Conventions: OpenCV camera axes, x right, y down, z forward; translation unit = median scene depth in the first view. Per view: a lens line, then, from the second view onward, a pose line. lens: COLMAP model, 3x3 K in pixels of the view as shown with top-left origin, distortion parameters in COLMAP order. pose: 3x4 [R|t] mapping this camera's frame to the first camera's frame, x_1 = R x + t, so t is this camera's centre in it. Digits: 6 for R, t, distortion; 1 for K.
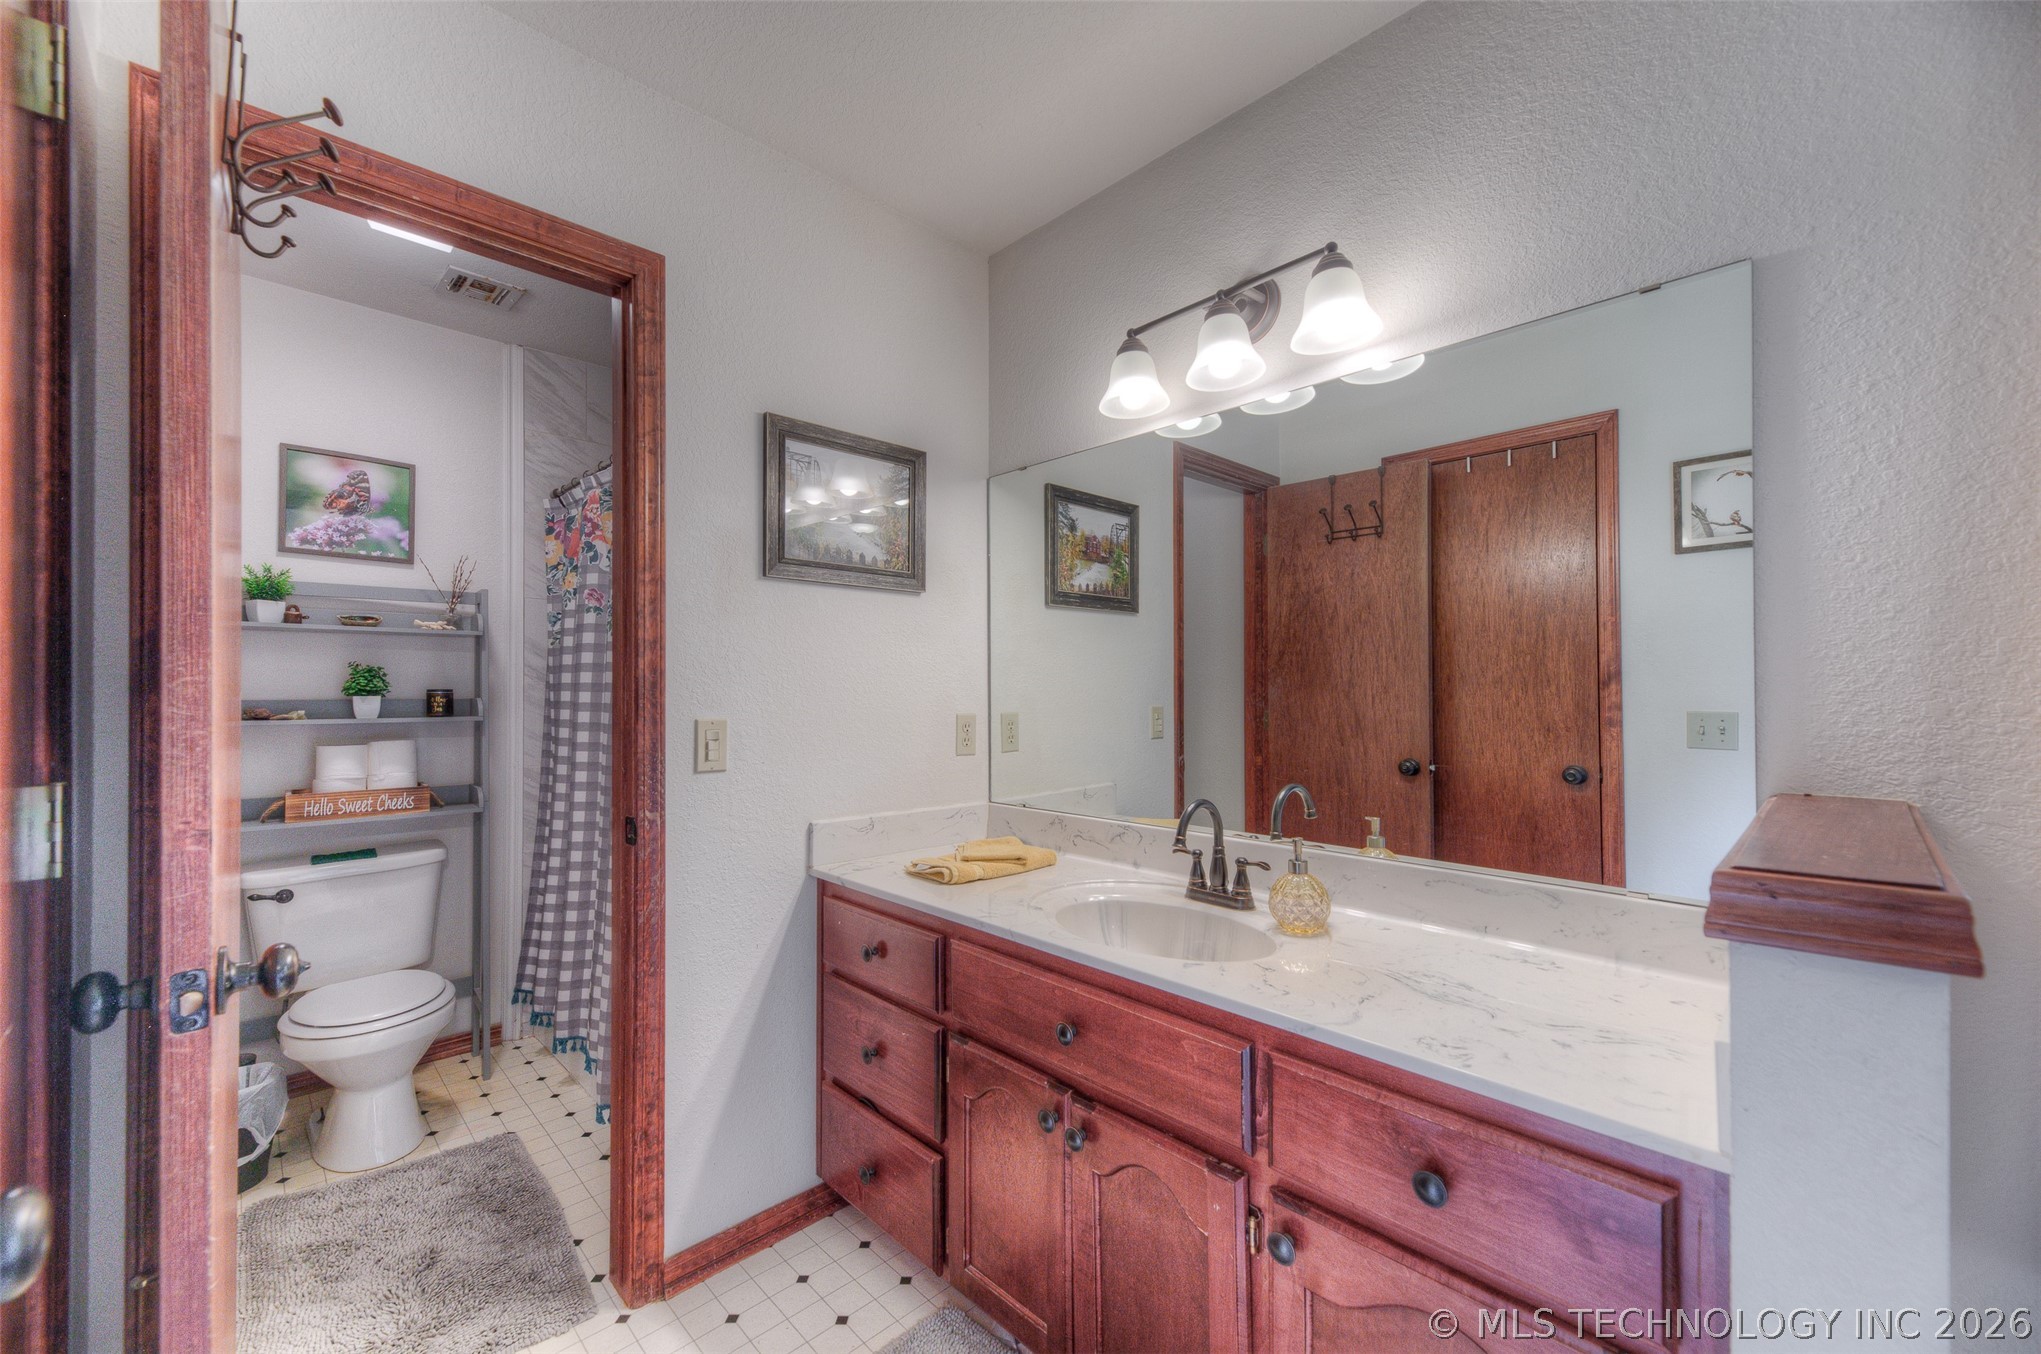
lens RADIAL K [[814.0, 0, 1021.1], [0, 814.0, 683.1], [0, 0, 1]] dist [0.011094, -0.002092]
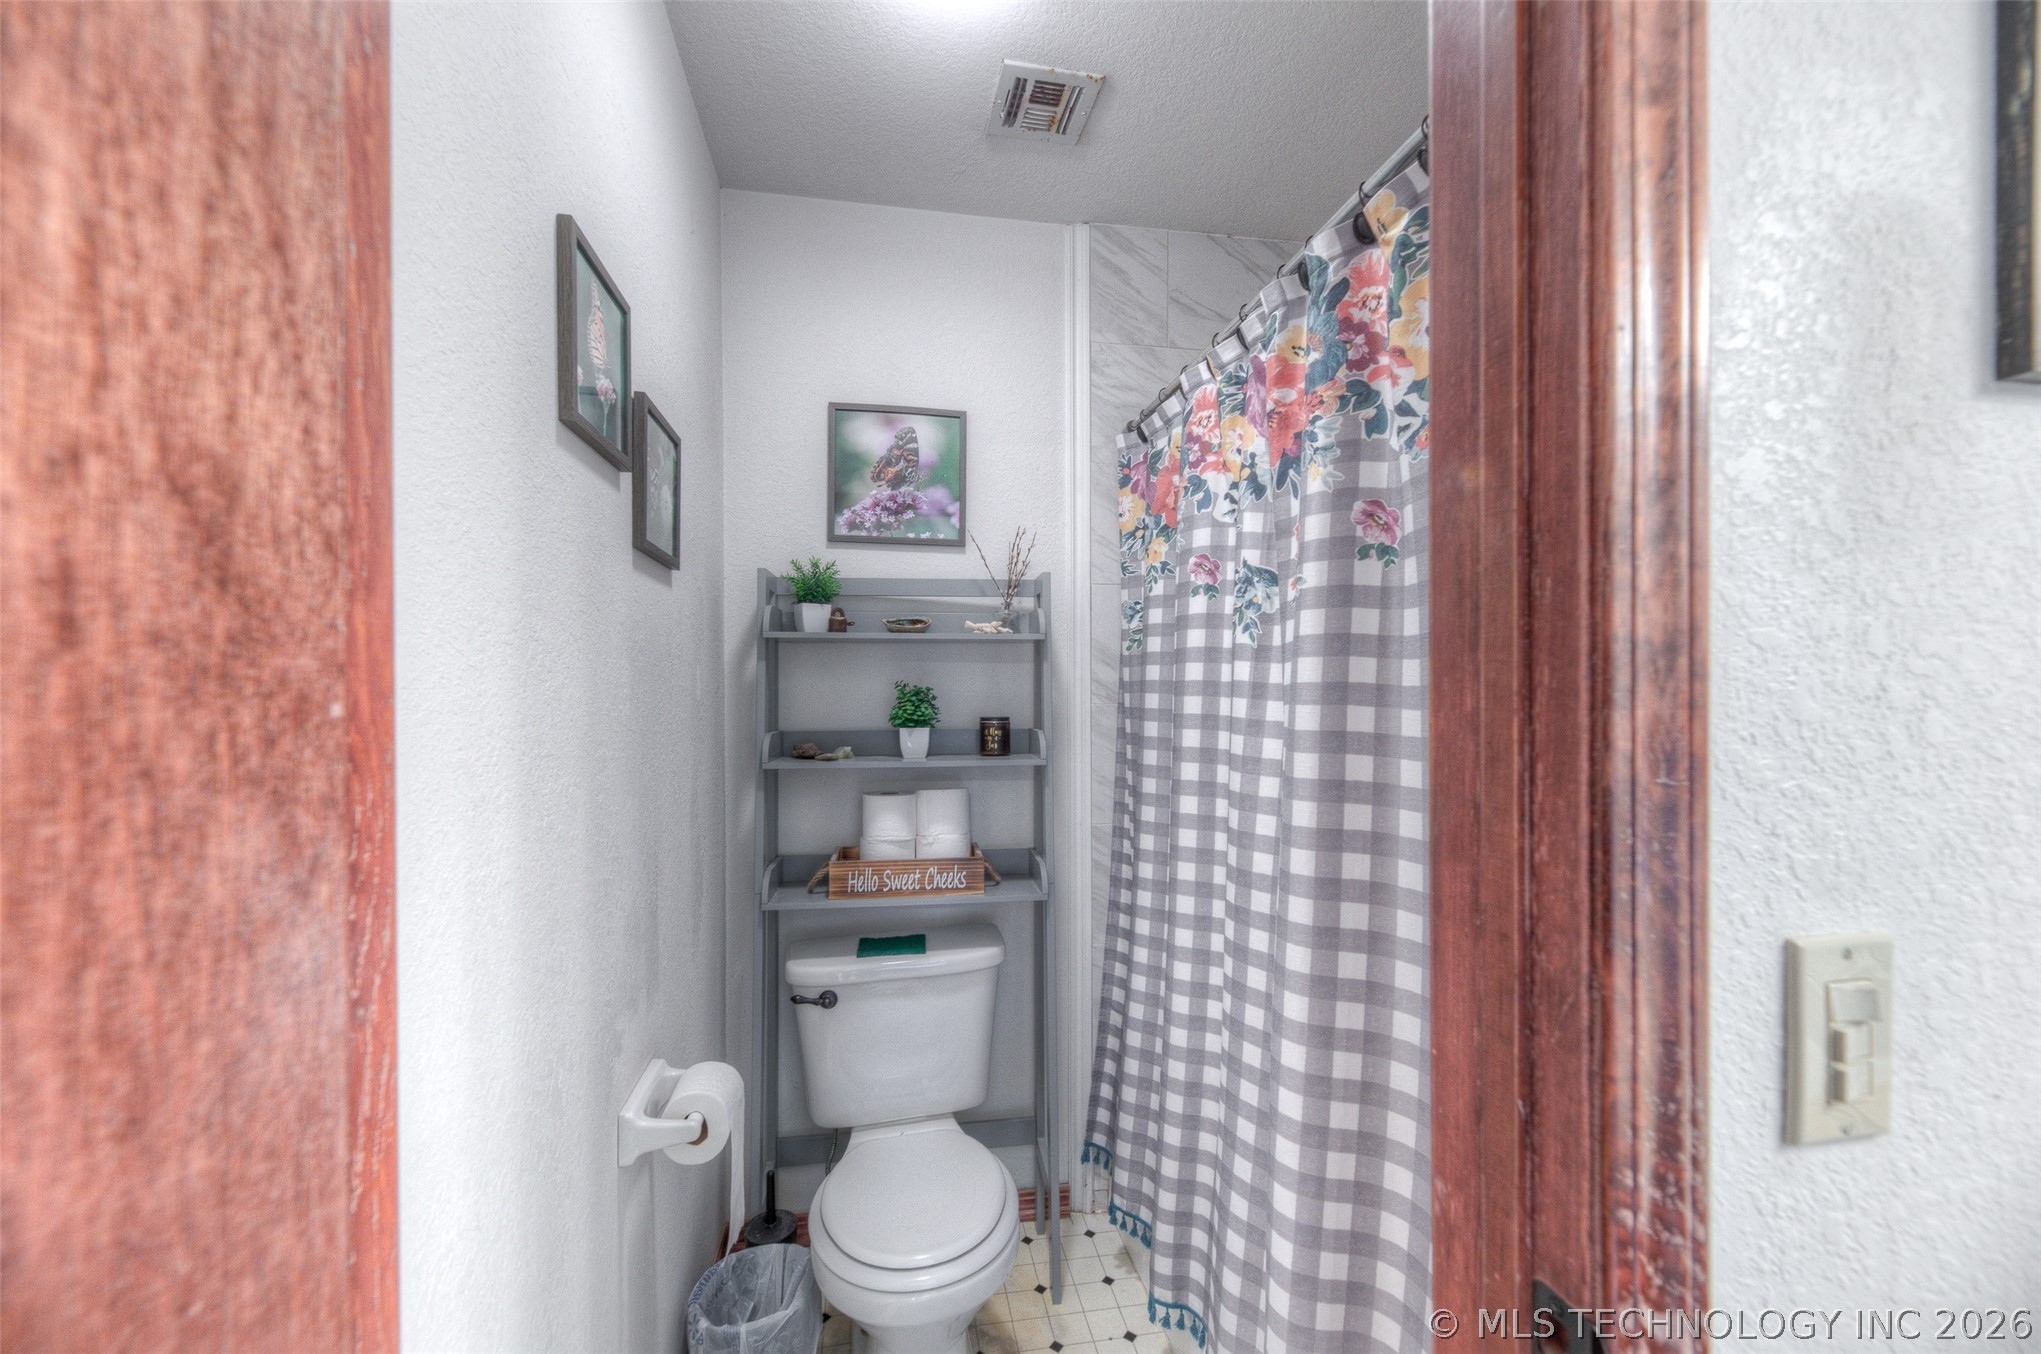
lens RADIAL K [[814.0, 0, 1019.3], [0, 814.0, 683.2], [0, 0, 1]] dist [0.011094, -0.002092]
pose [[0.831316, -0.002059, -0.555796, -0.301251], [0.006903, 0.999954, 0.006621, -0.026888], [0.555757, -0.009341, 0.831292, 0.426594]]
